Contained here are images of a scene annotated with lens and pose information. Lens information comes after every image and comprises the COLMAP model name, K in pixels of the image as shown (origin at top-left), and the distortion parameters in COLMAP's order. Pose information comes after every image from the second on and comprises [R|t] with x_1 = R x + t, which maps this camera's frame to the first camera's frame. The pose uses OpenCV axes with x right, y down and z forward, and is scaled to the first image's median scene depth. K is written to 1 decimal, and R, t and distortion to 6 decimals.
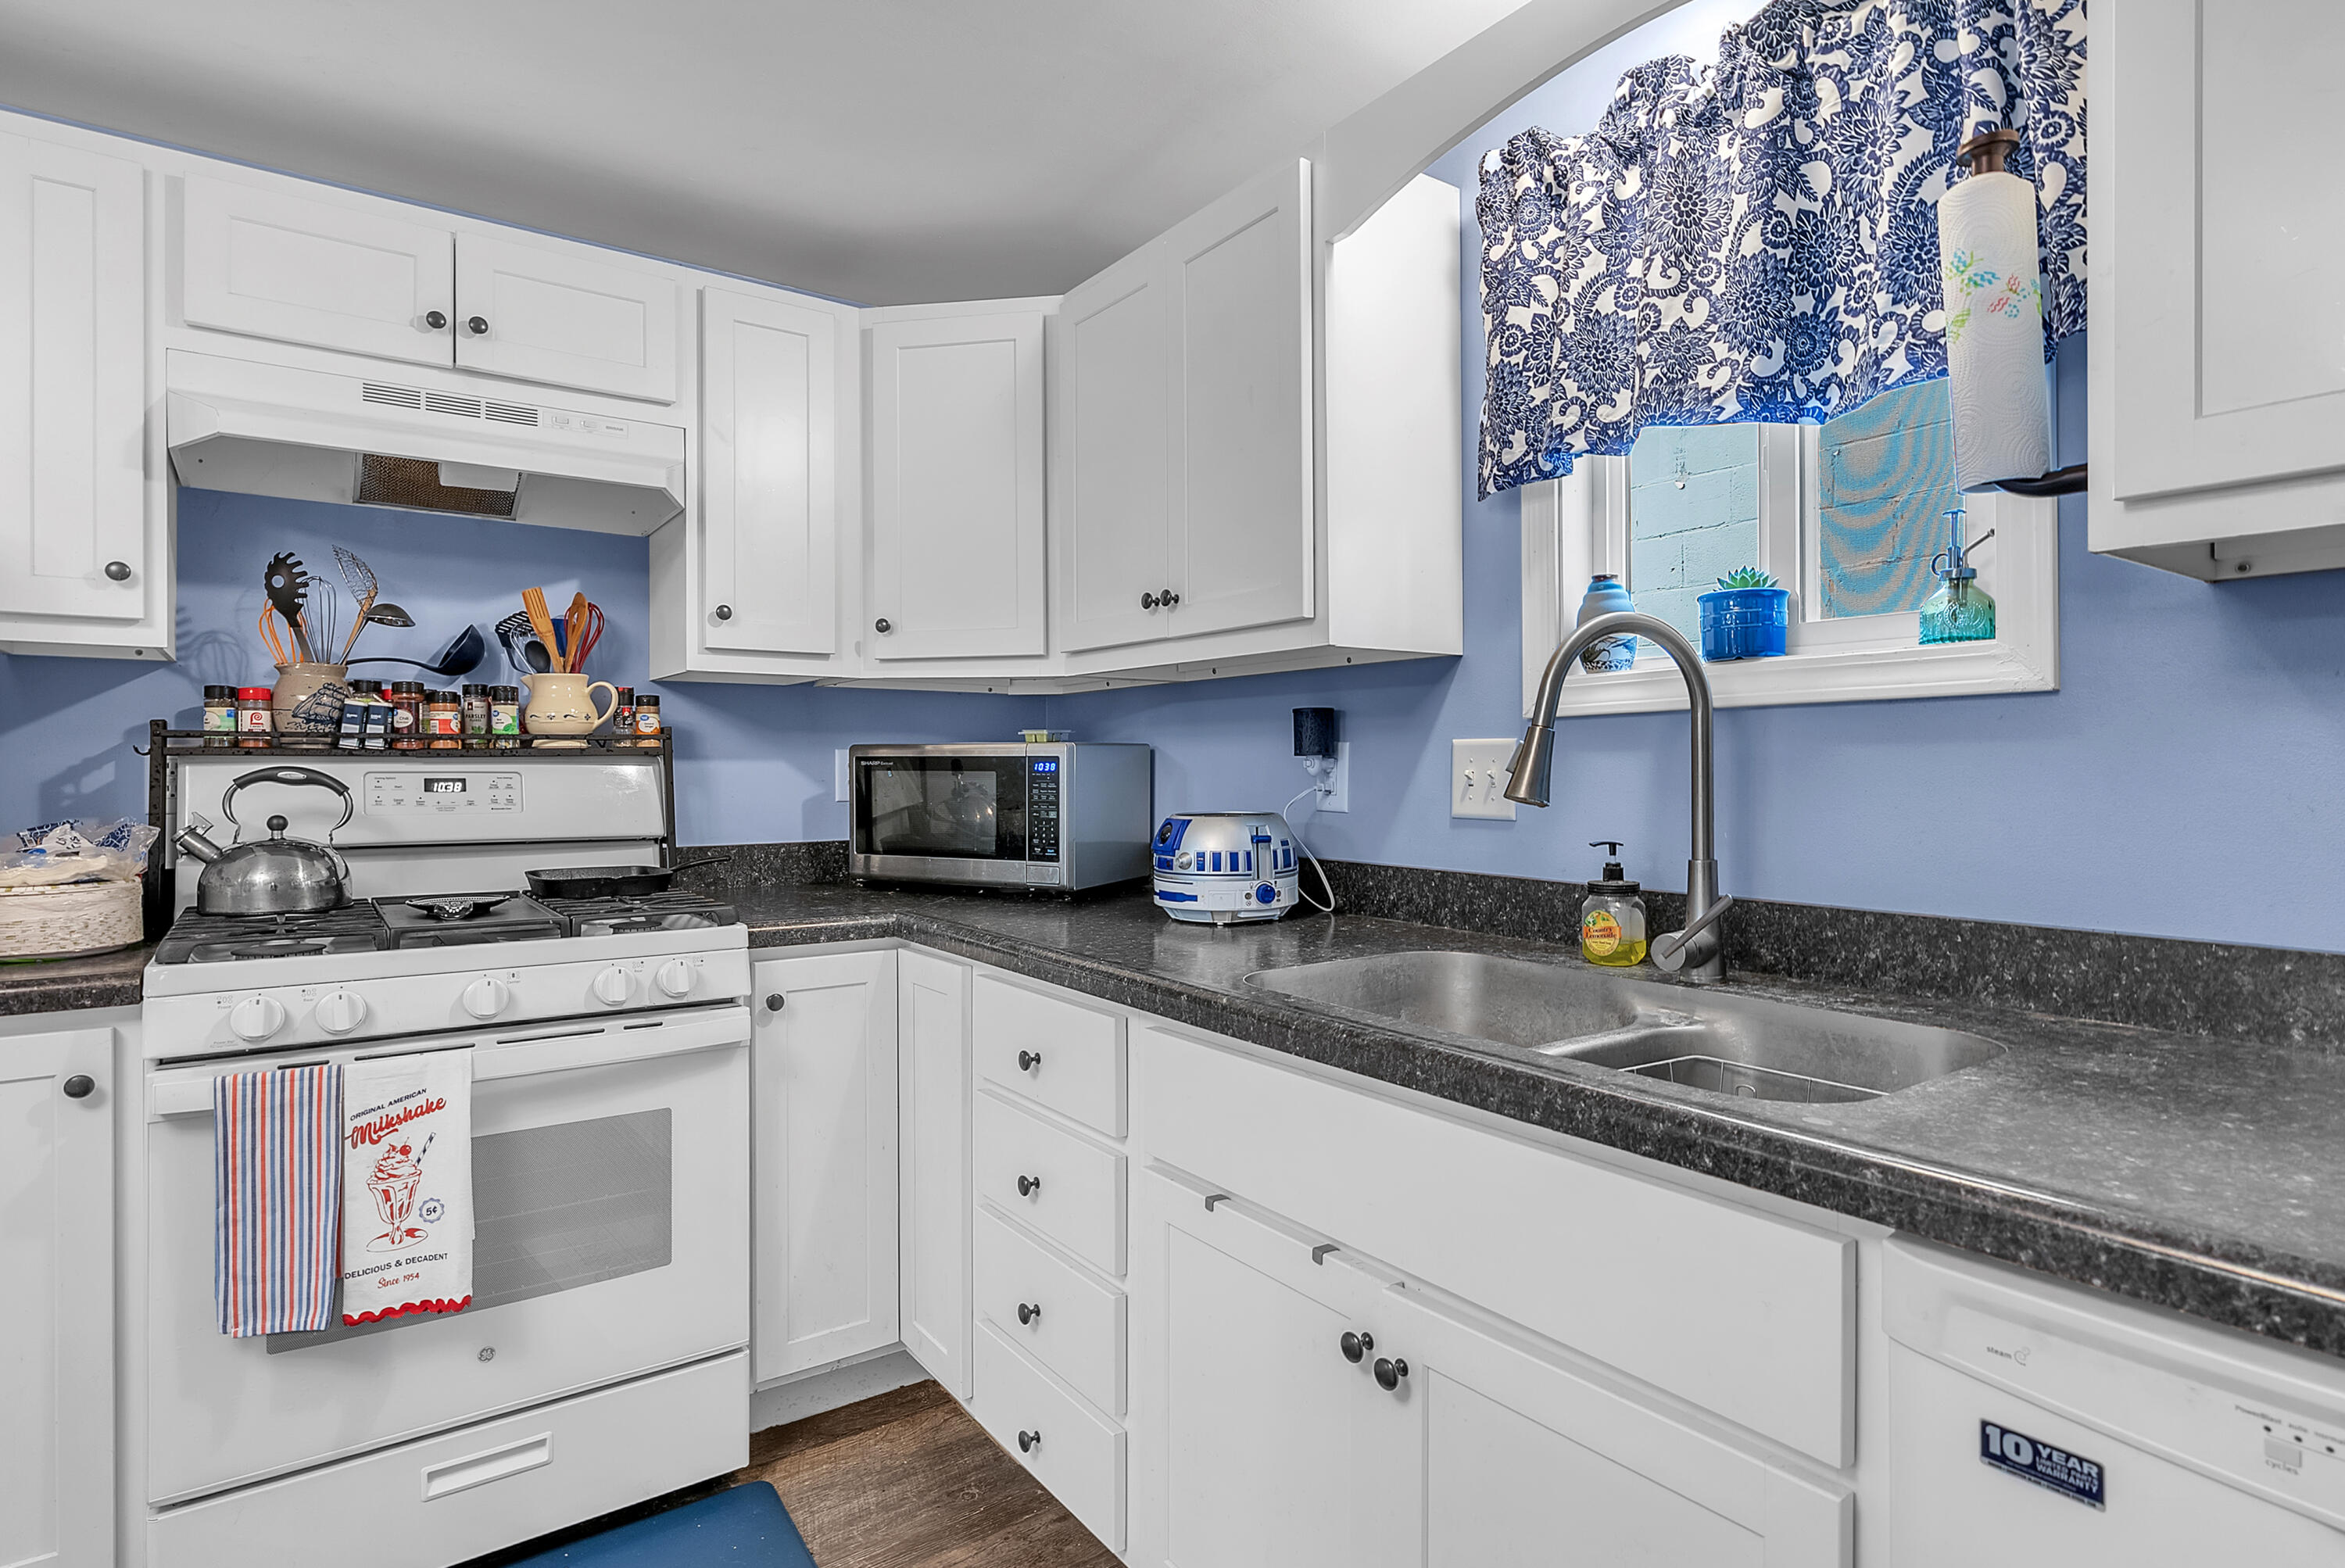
lens RADIAL K [[1211.9, 0, 1168.0], [0, 1211.9, 769.4], [0, 0, 1]] dist [-0.003194, 0.000134]
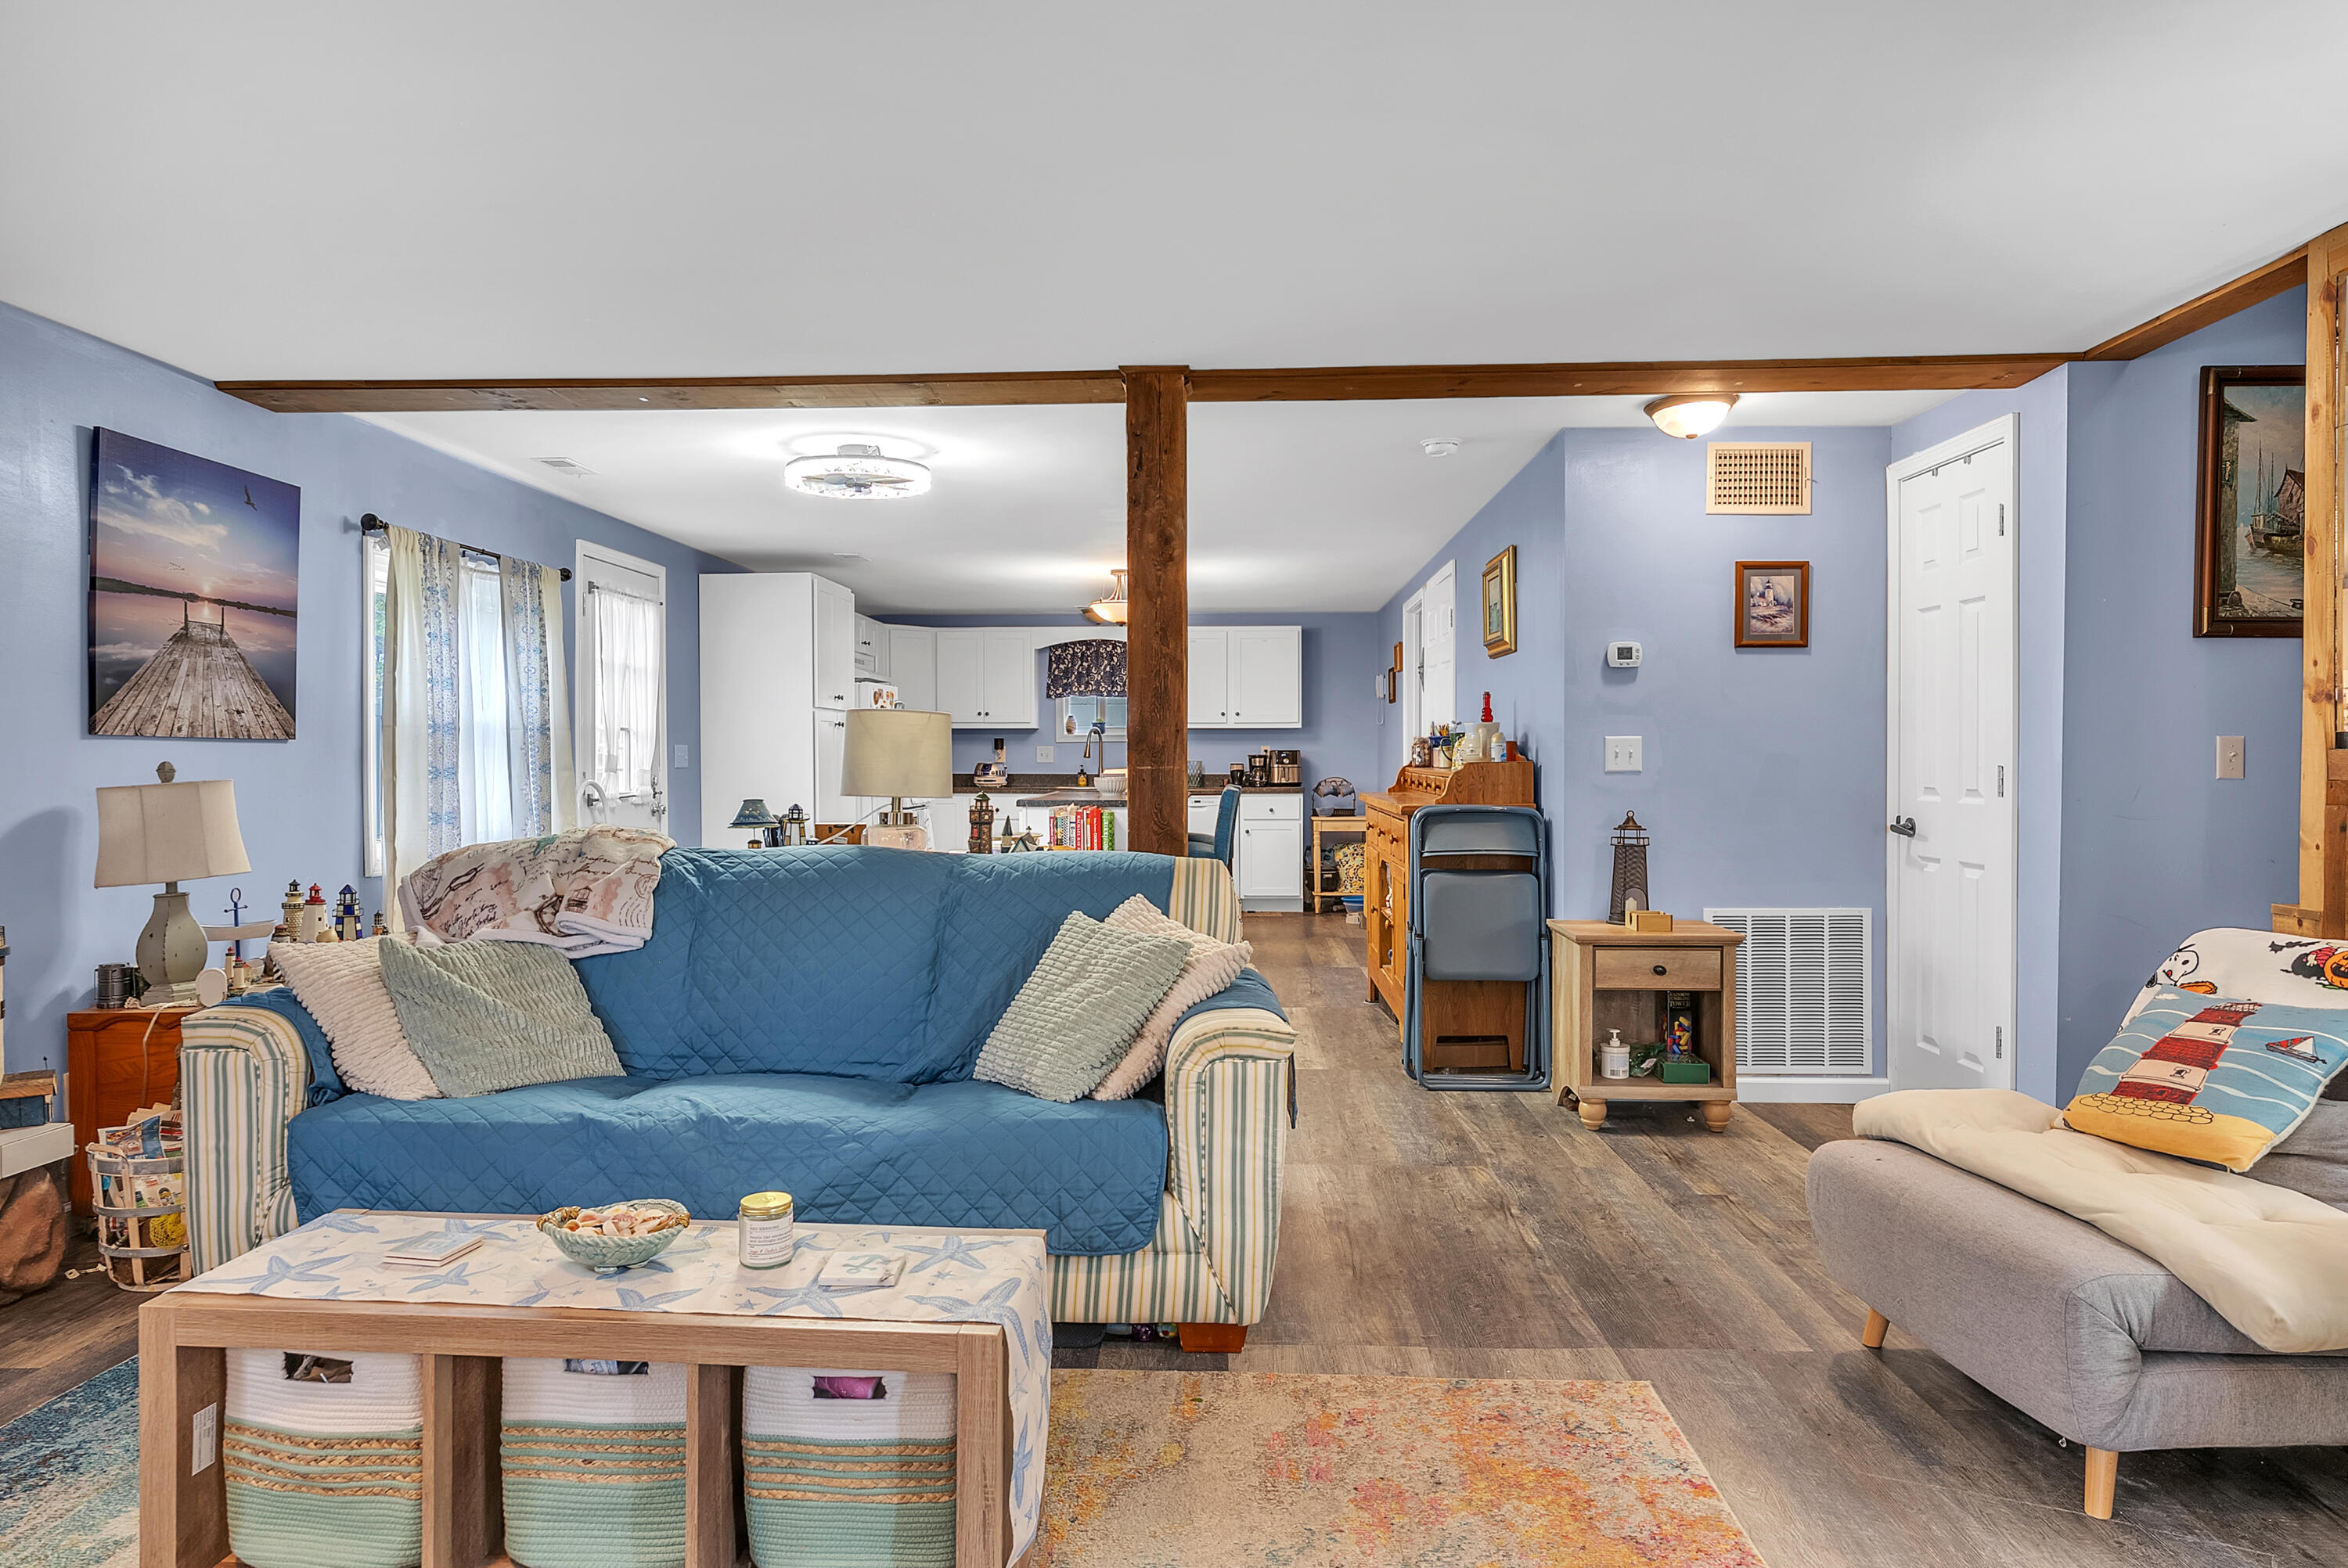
lens RADIAL K [[1325.6, 0, 1168.5], [0, 1325.6, 754.2], [0, 0, 1]] dist [-0.000903, 0.000068]
pose [[0.609394, -0.000818, 0.792867, -3.730195], [0.000901, 1.000000, 0.000340, 0.005491], [-0.792867, 0.000507, 0.609395, -2.684814]]
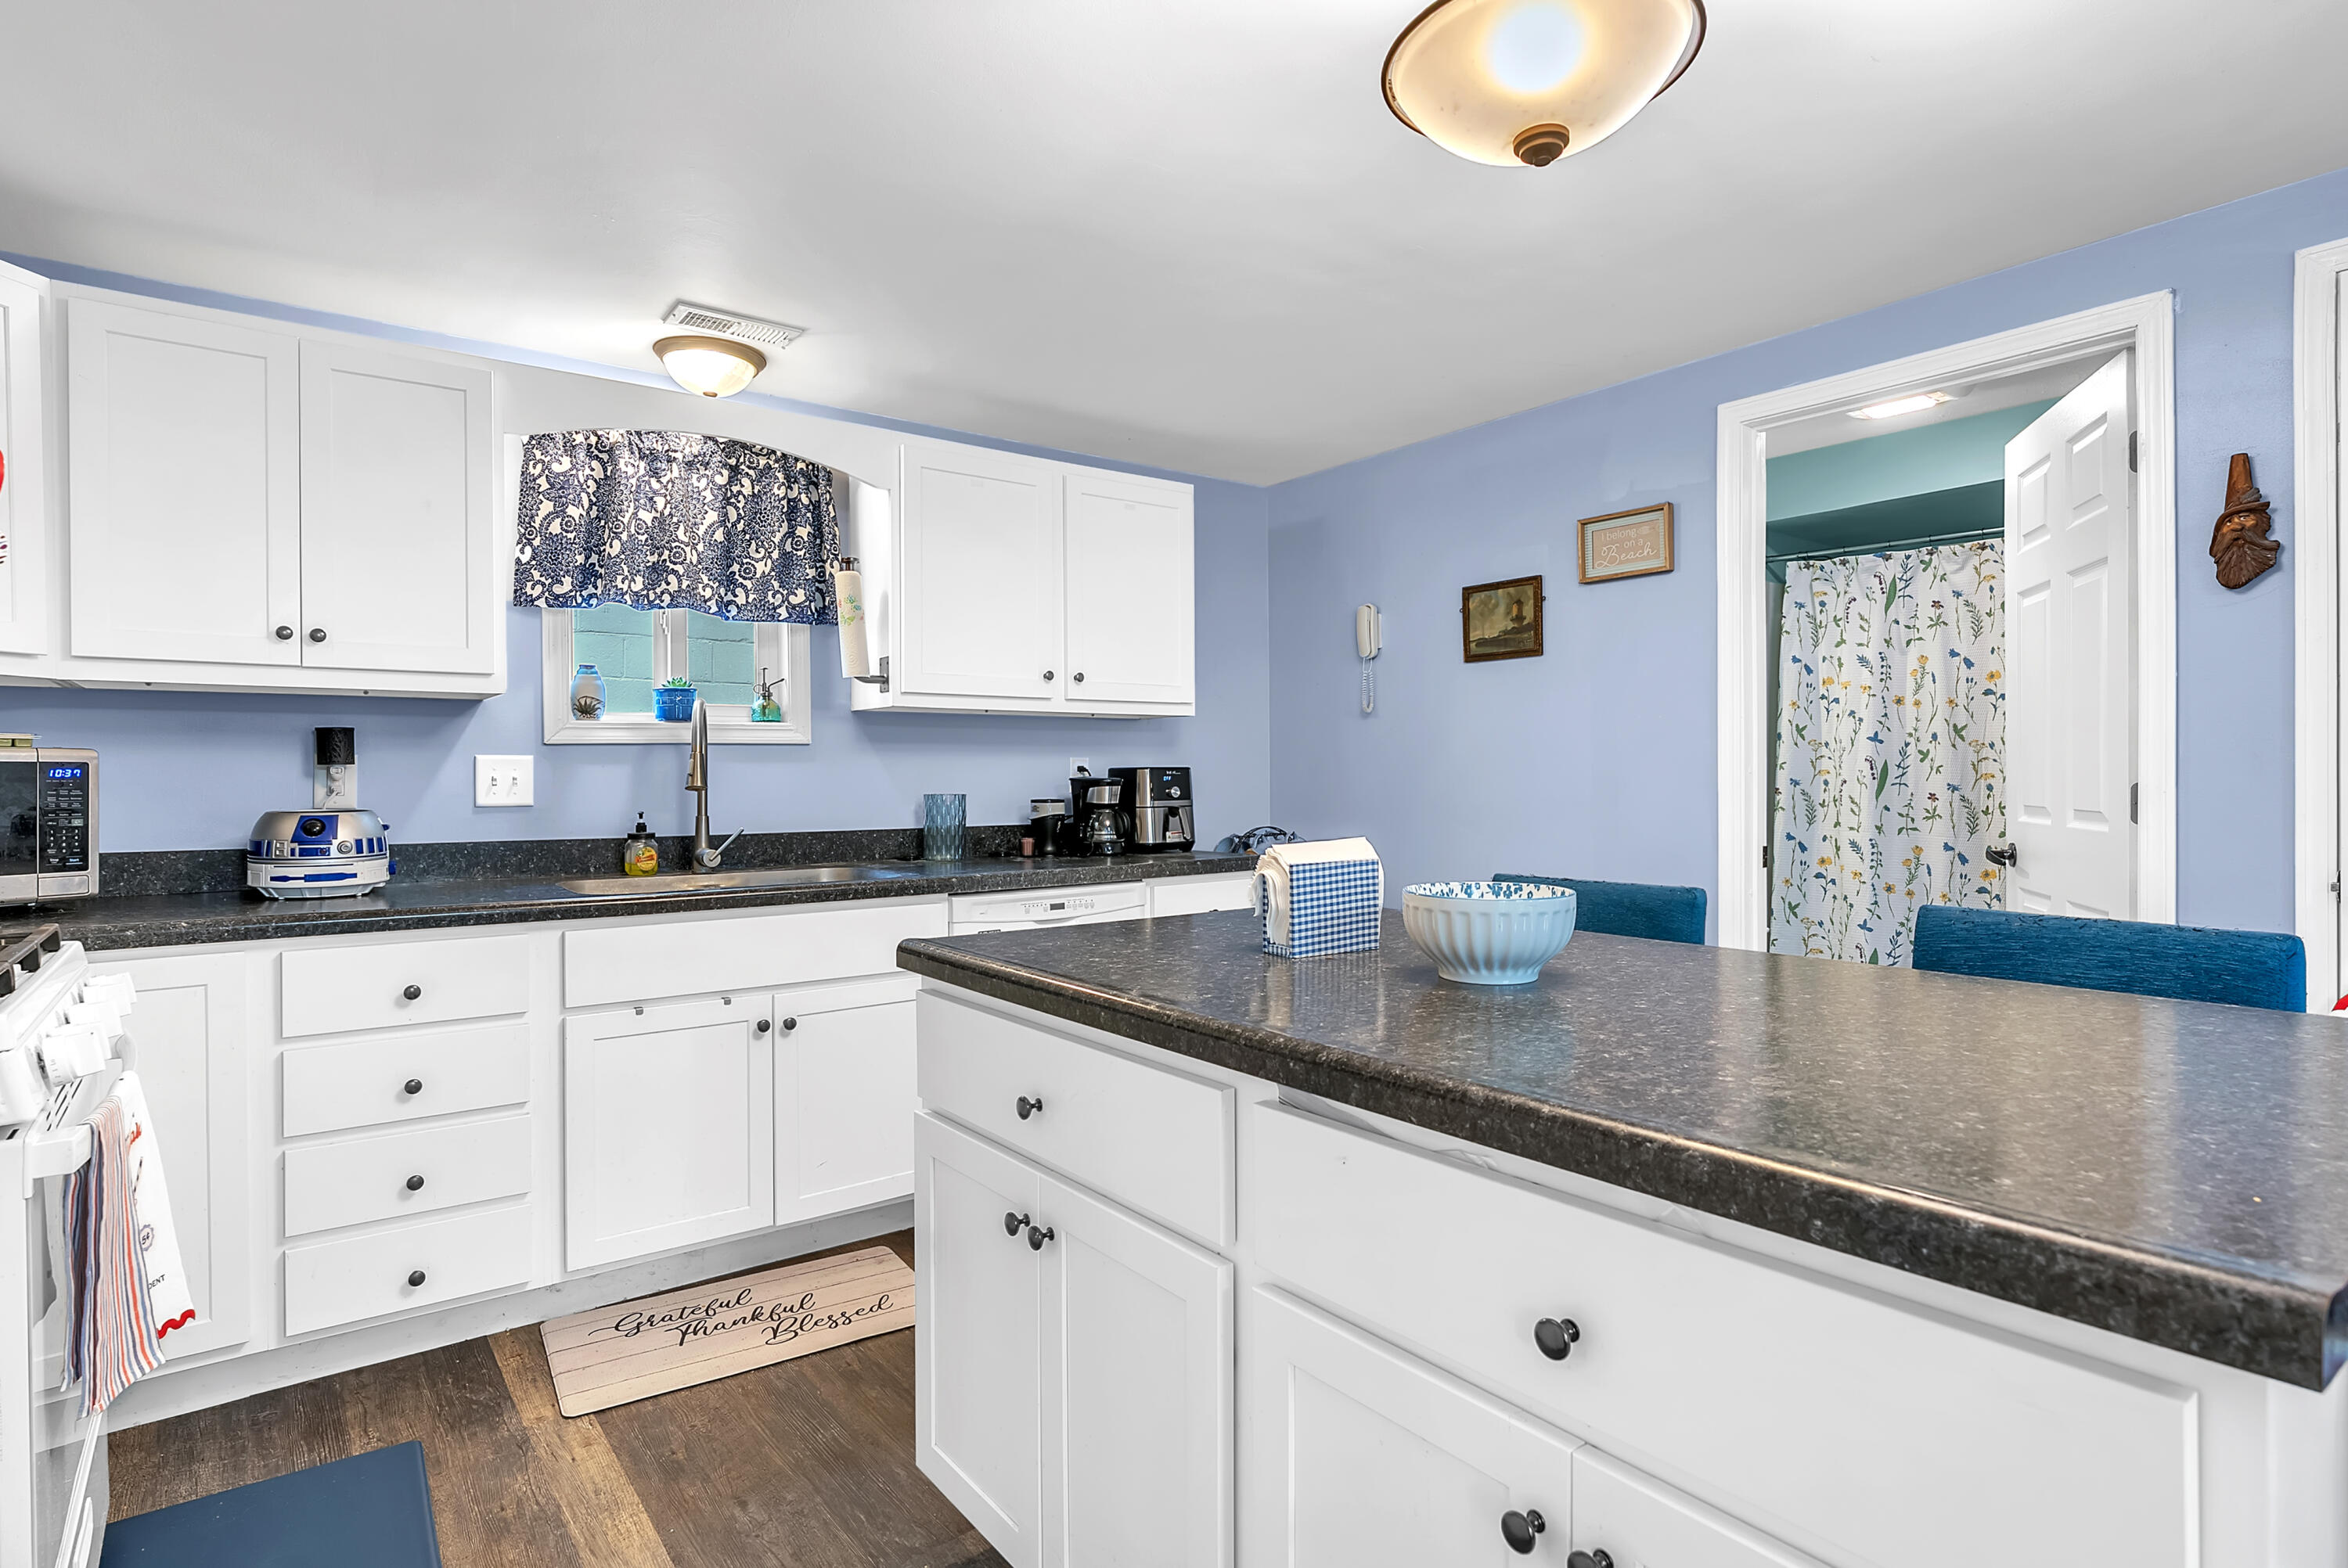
lens RADIAL K [[1213.3, 0, 1169.5], [0, 1213.3, 769.4], [0, 0, 1]] dist [-0.003194, 0.000134]
pose [[-0.027113, 0.004285, 0.999623, -1.363061], [0.005886, 0.999974, -0.004127, 0.004974], [-0.999615, 0.005772, -0.027138, 0.186373]]
